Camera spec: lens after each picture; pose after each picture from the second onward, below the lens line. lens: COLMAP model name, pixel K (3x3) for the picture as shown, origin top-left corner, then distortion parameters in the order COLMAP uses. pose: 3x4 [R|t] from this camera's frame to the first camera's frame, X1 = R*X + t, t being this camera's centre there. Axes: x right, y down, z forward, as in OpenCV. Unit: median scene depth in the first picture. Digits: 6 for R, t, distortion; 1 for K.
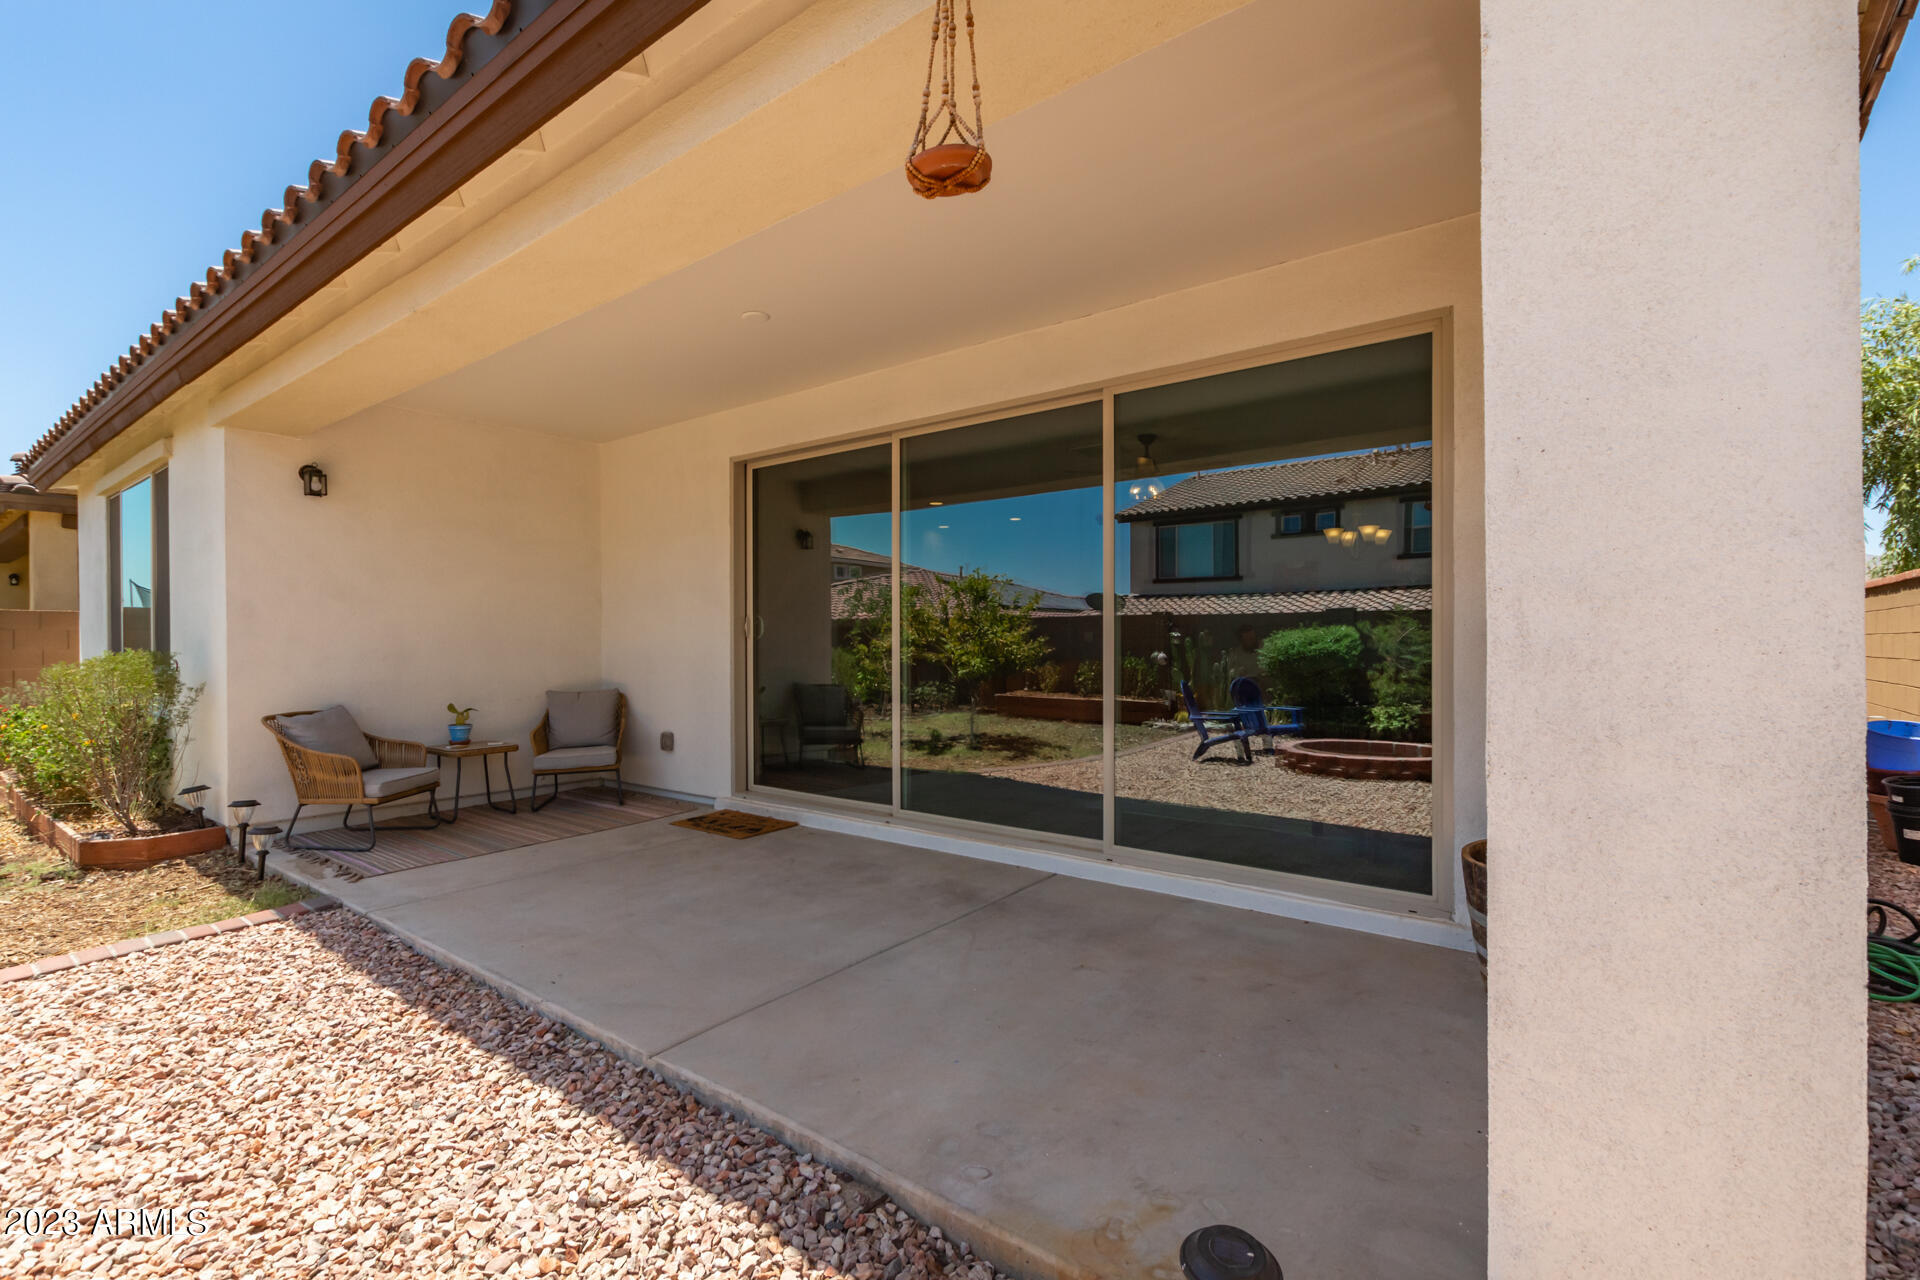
lens RADIAL K [[879.2, 0, 960.1], [0, 879.2, 645.7], [0, 0, 1]] dist [-0.002649, -0.000499]
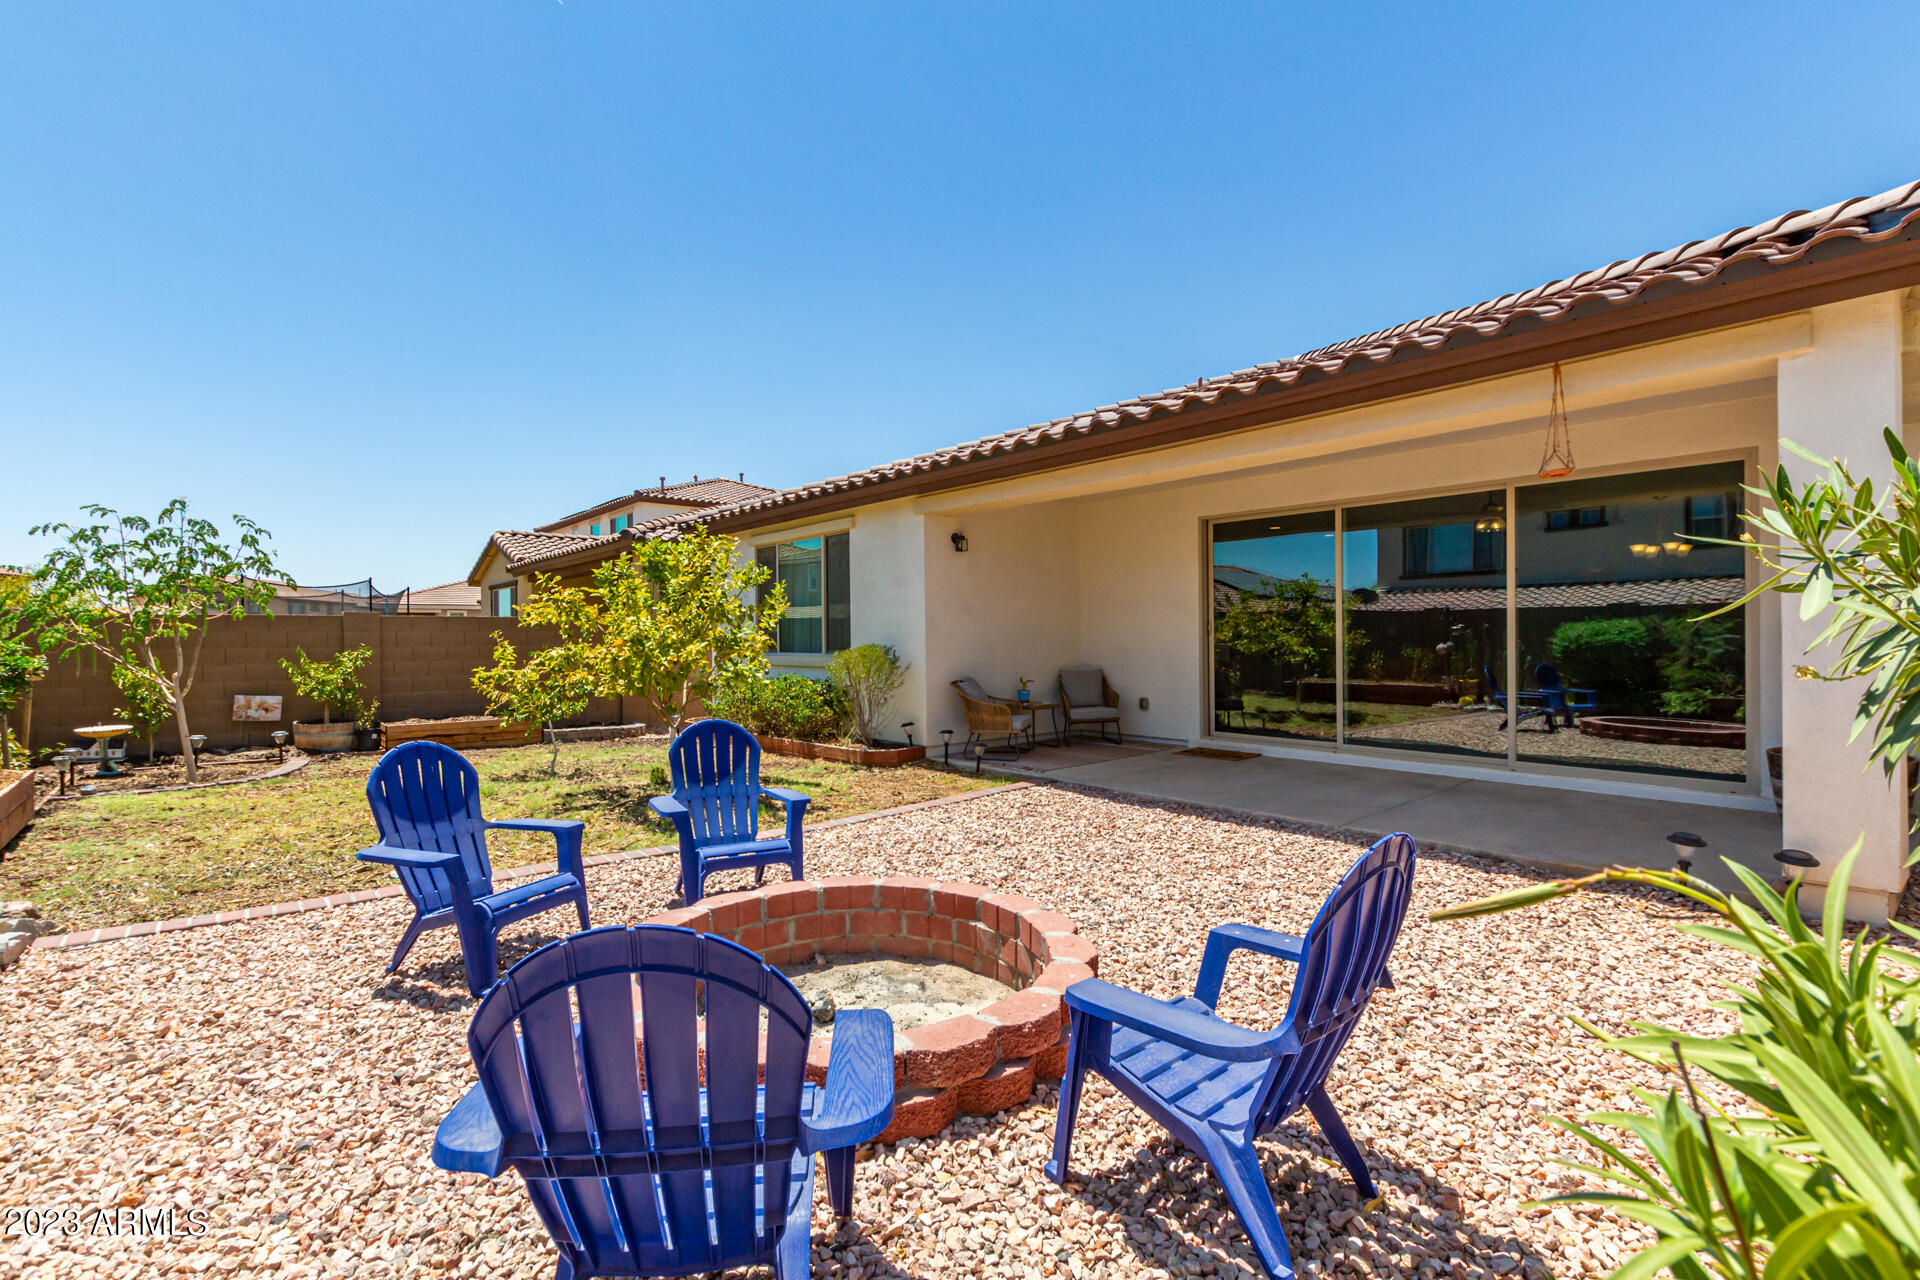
lens RADIAL K [[879.2, 0, 958.5], [0, 879.2, 627.4], [0, 0, 1]] dist [-0.002649, -0.000499]
pose [[0.976617, -0.008576, -0.214814, -0.174380], [0.005369, 0.999865, -0.015508, 0.000128], [0.214918, 0.013992, 0.976532, -0.295868]]
